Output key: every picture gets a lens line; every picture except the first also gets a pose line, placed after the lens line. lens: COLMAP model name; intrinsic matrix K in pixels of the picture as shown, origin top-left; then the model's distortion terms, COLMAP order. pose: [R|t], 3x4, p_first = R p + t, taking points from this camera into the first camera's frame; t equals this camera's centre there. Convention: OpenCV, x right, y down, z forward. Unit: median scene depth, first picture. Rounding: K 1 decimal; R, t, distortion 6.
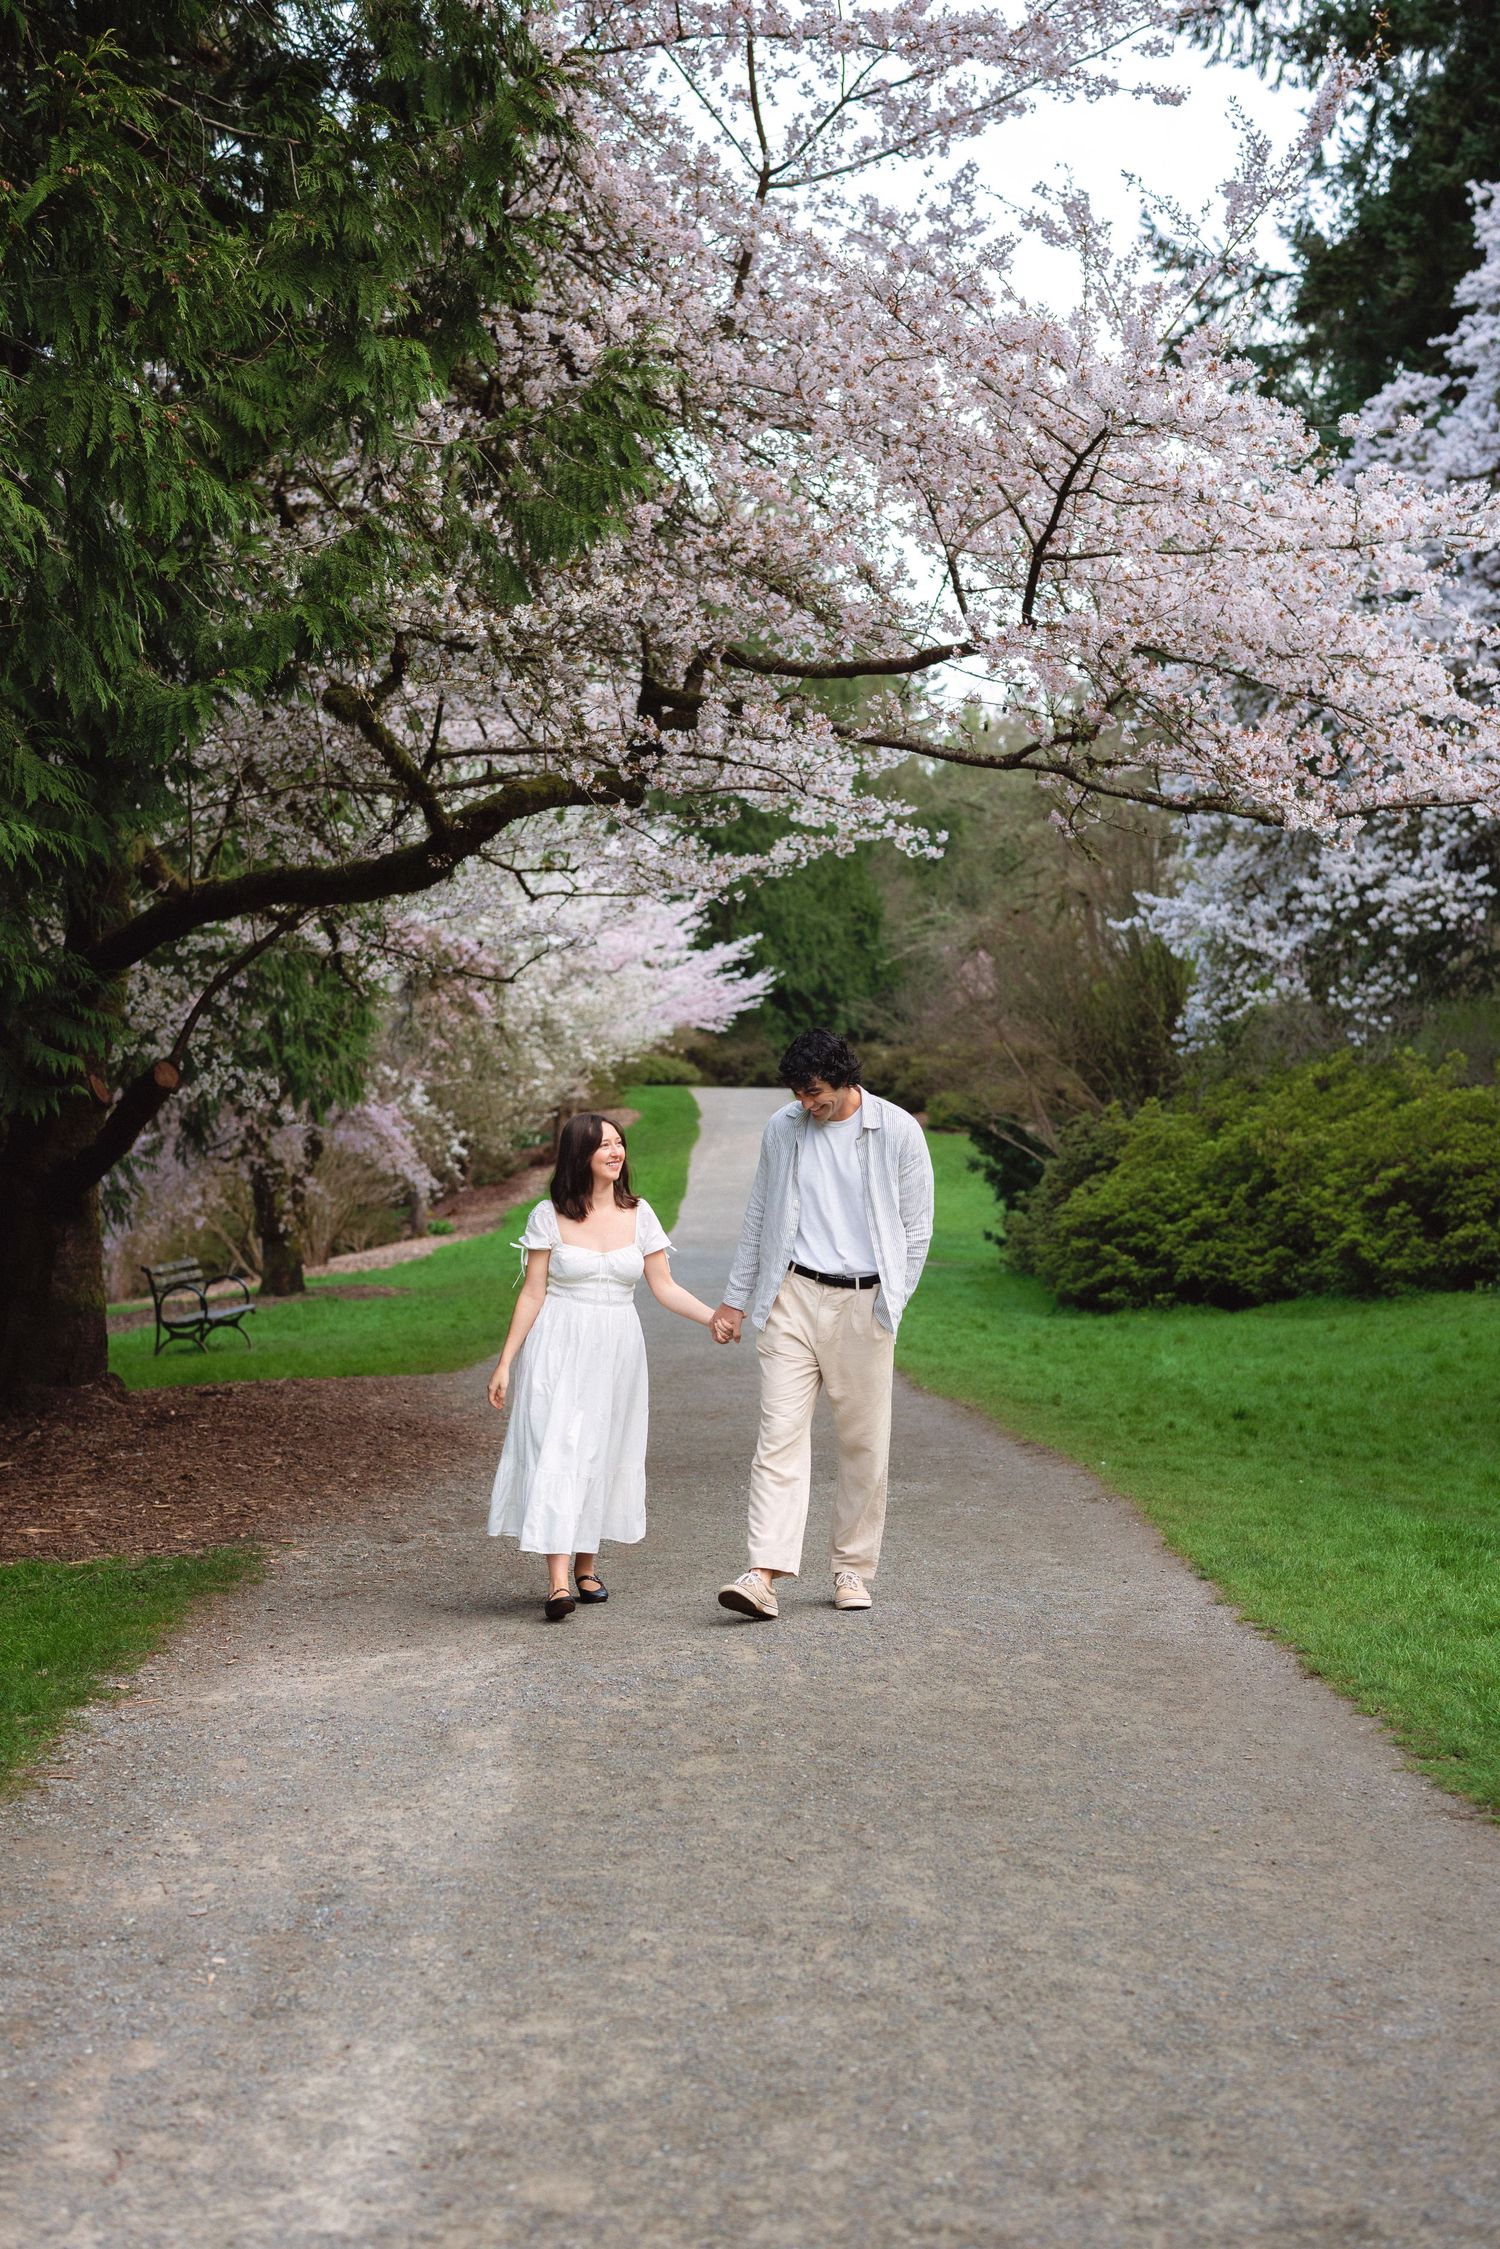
lens RADIAL K [[3174.5, 0, 750.0], [0, 3174.5, 1124.5], [0, 0, 1]] dist [-0.000522, 0.019912]
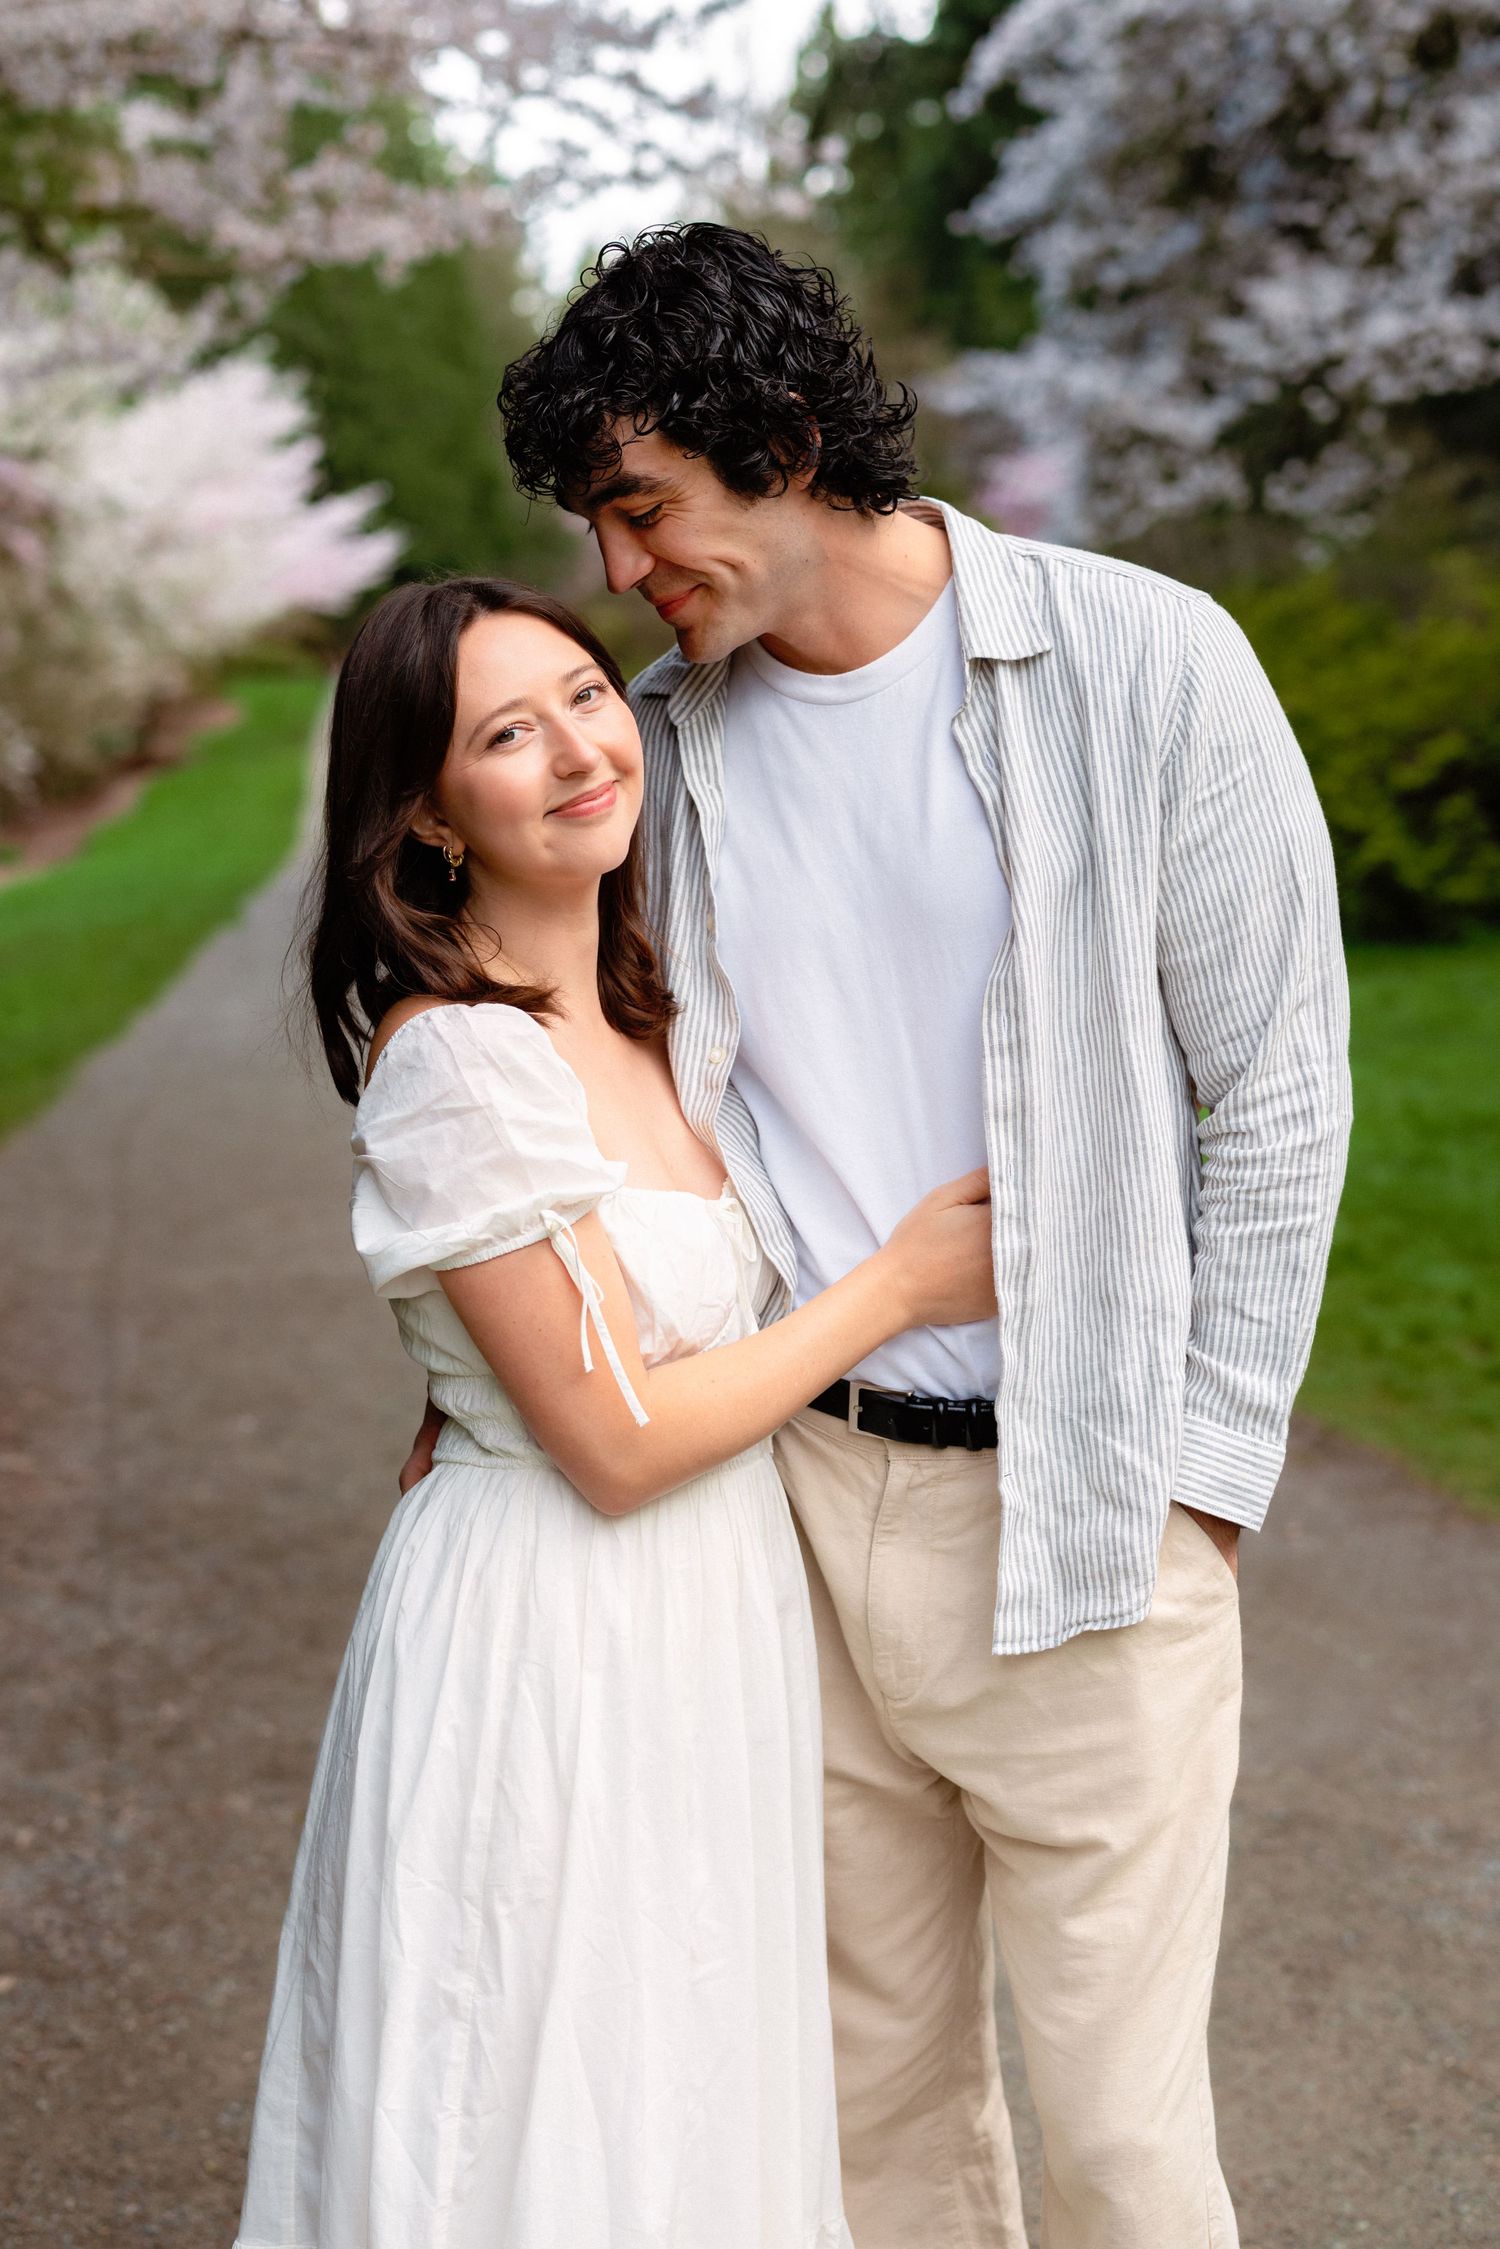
lens RADIAL K [[3098.8, 0, 753.2], [0, 3098.8, 1080.1], [0, 0, 1]] dist [0.003460, 0.018311]
pose [[0.991447, -0.049276, 0.120847, -0.032307], [0.034601, 0.992091, 0.120658, 0.001048], [-0.125837, -0.115445, 0.985311, 0.645657]]
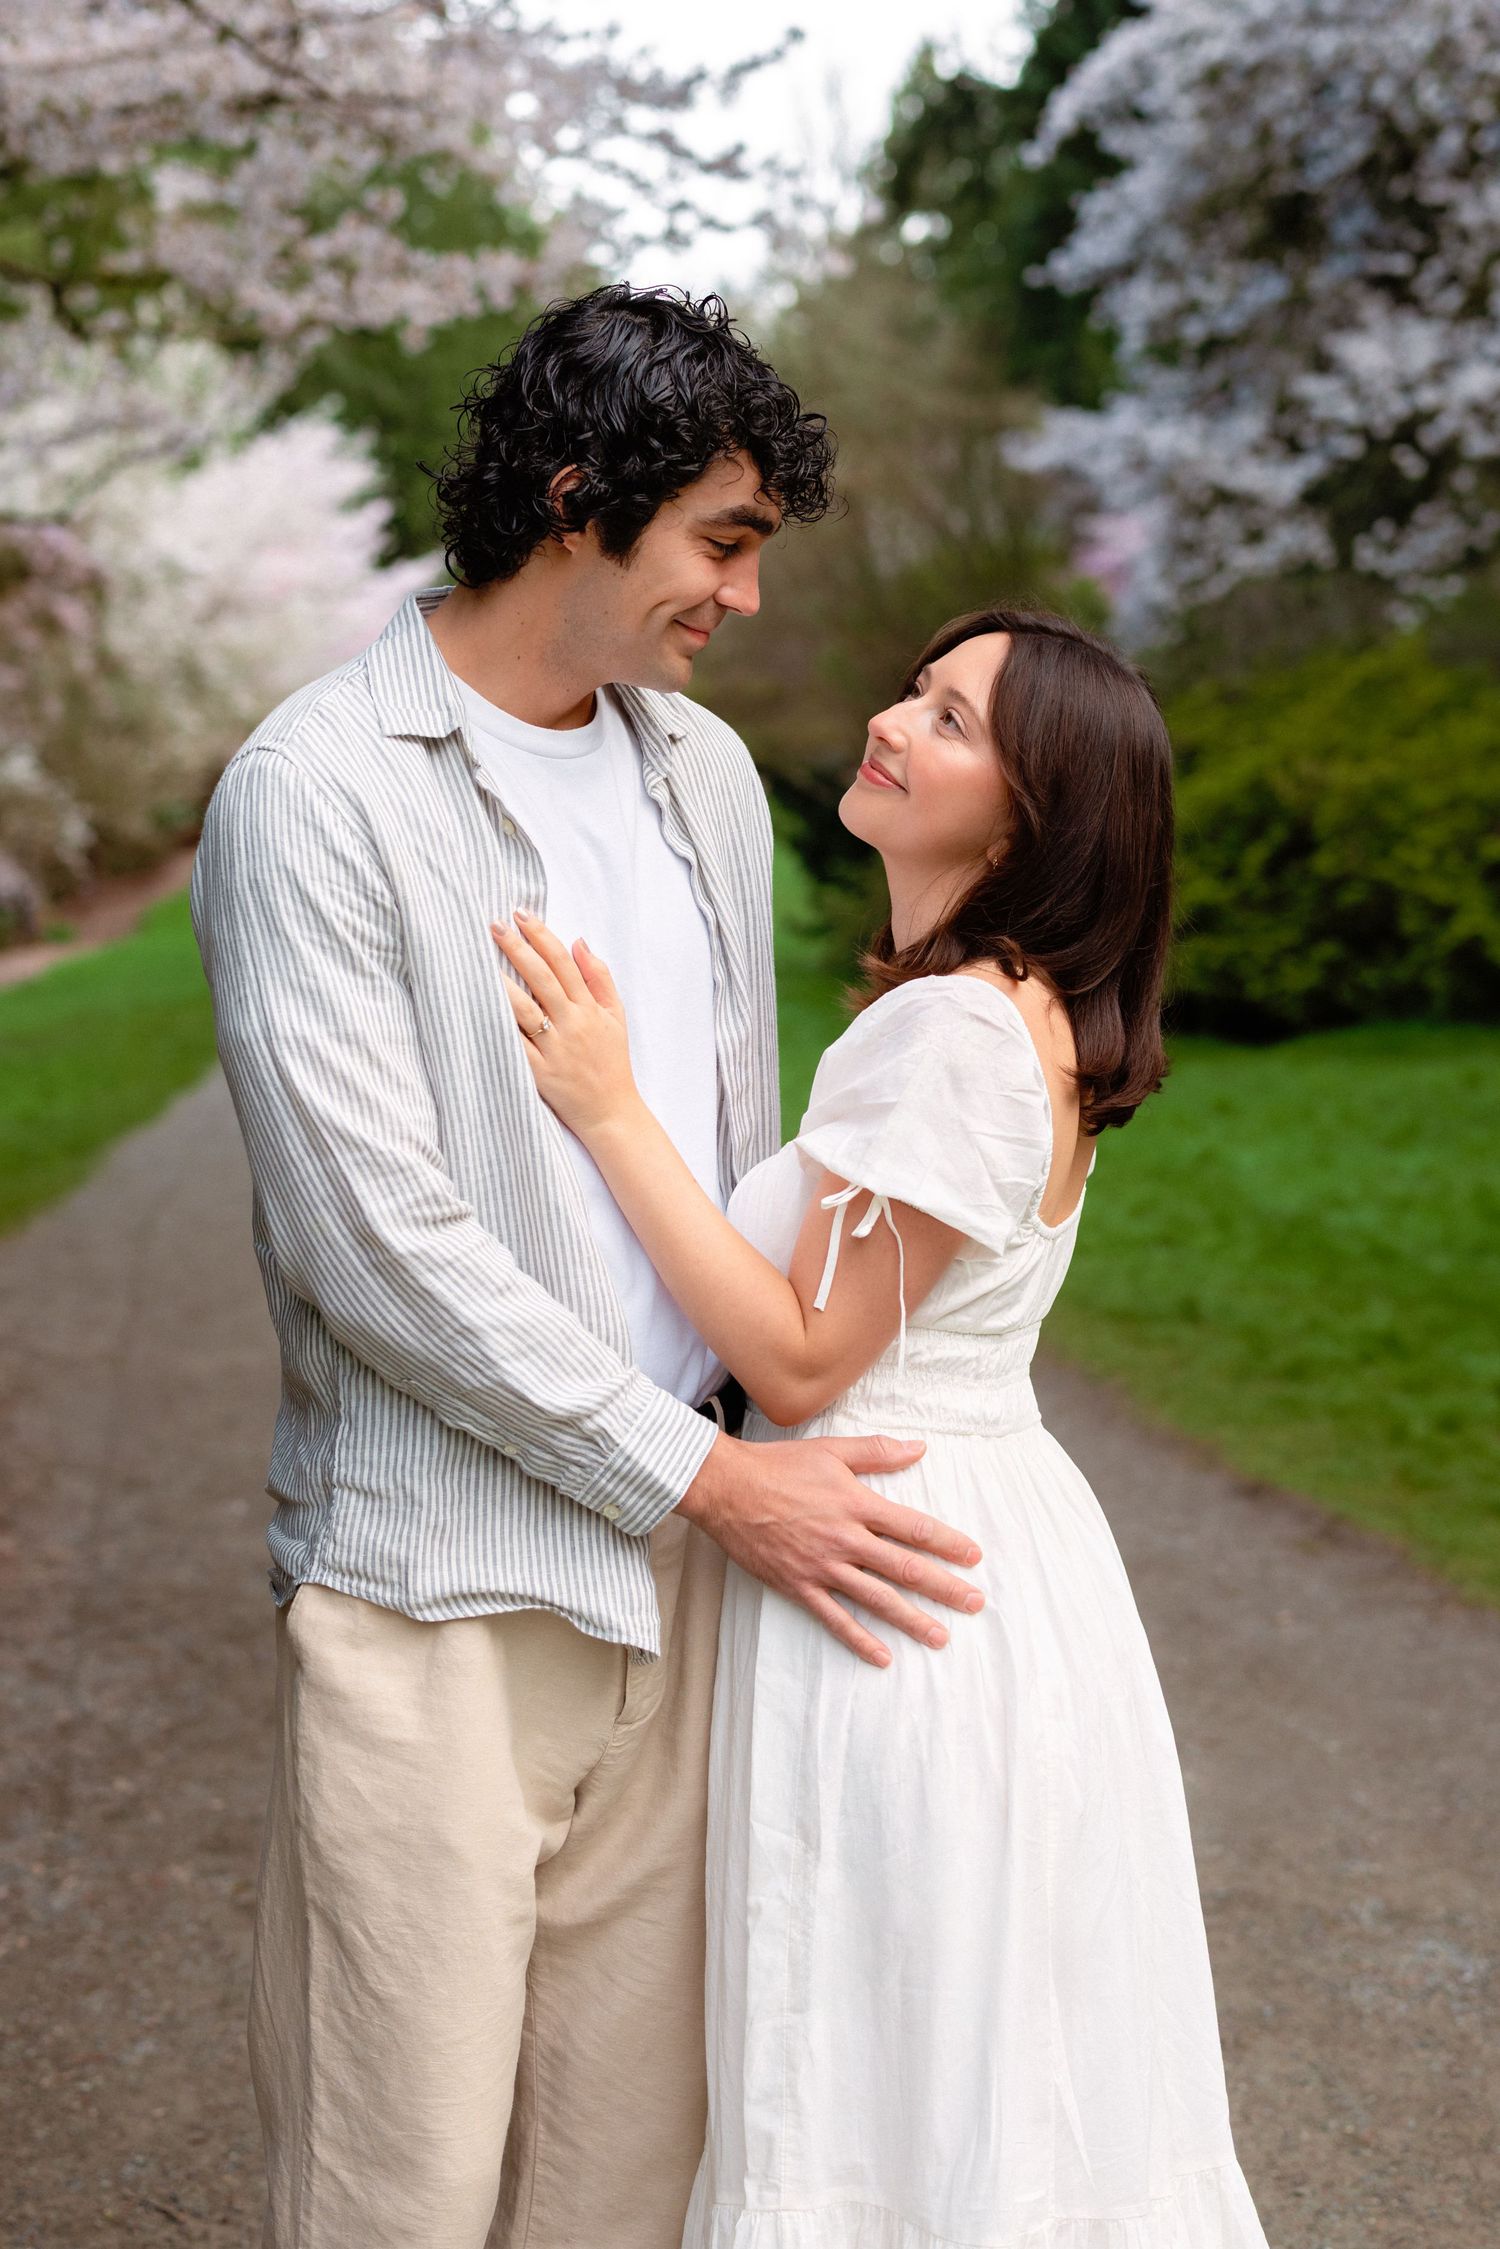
lens RADIAL K [[3264.0, 0, 741.1], [0, 3264.0, 1072.0], [0, 0, 1]] dist [0.006803, 0.003118]
pose [[0.994898, -0.045222, 0.090179, -0.022633], [0.037076, 0.995248, 0.090043, 0.001152], [-0.093823, -0.086240, 0.991847, 0.631483]]
